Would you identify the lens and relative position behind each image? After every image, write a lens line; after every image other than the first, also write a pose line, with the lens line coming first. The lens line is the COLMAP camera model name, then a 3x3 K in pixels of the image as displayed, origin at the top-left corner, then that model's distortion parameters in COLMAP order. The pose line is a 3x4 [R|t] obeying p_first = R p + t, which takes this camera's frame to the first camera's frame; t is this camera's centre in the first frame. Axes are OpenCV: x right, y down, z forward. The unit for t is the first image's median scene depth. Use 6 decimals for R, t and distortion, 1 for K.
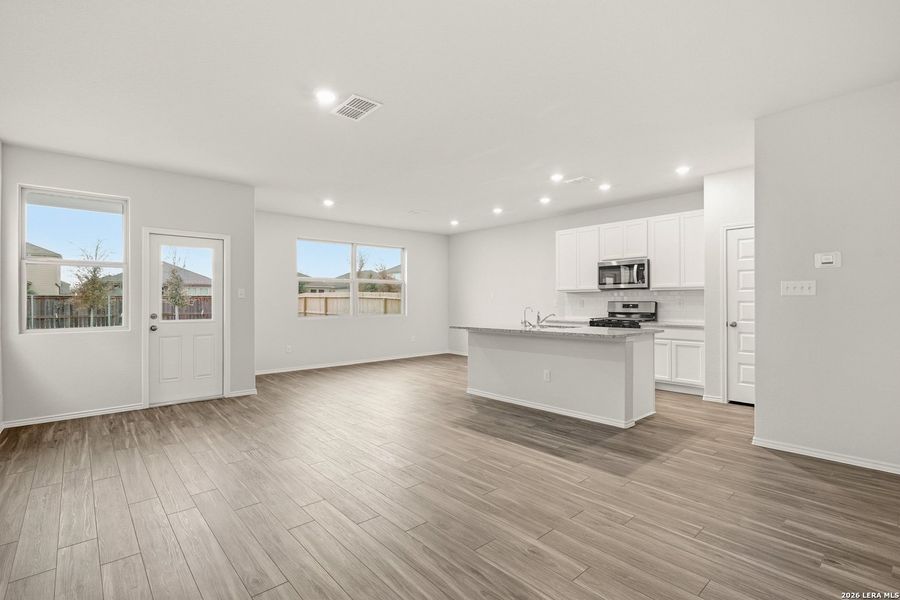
lens RADIAL K [[423.5, 0, 451.2], [0, 423.5, 302.7], [0, 0, 1]] dist [-0.013073, 0.001474]
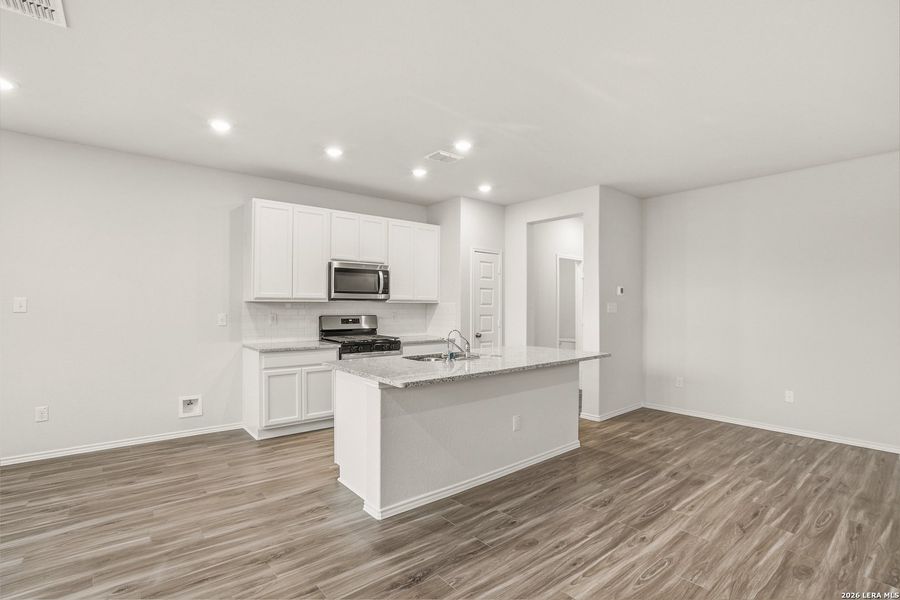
lens RADIAL K [[423.5, 0, 450.9], [0, 423.5, 296.5], [0, 0, 1]] dist [-0.013073, 0.001474]
pose [[0.021665, 0.022784, 0.999506, -0.669646], [-0.003419, 0.999736, -0.022715, -0.037686], [-0.999759, -0.002926, 0.021737, 1.421898]]
